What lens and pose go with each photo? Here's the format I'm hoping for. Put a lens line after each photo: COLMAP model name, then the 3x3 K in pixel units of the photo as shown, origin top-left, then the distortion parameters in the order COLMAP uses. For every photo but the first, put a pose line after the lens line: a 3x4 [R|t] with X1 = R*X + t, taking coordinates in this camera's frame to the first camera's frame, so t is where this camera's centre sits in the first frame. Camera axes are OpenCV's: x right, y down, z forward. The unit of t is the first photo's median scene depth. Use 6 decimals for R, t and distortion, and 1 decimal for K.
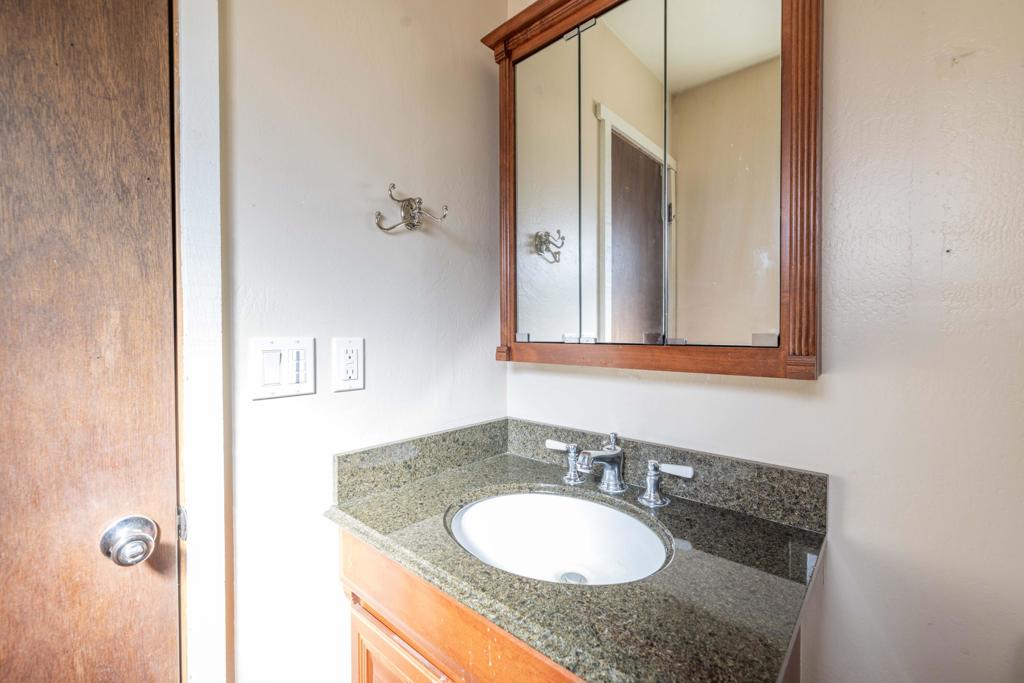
lens RADIAL K [[429.8, 0, 512.6], [0, 429.8, 327.0], [0, 0, 1]] dist [0.000908, 0.000230]
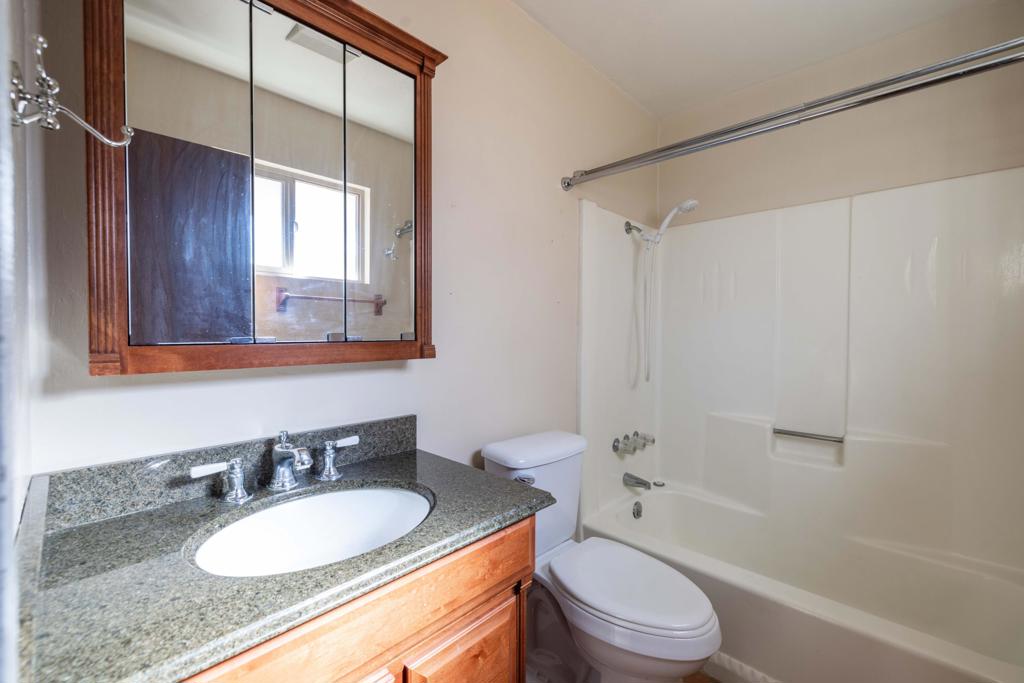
lens RADIAL K [[429.8, 0, 512.6], [0, 429.8, 327.0], [0, 0, 1]] dist [0.000908, 0.000230]
pose [[0.033985, 0.006961, 0.999398, -0.856713], [-0.014380, 0.999876, -0.006475, 0.000231], [-0.999319, -0.014151, 0.034081, 0.483928]]
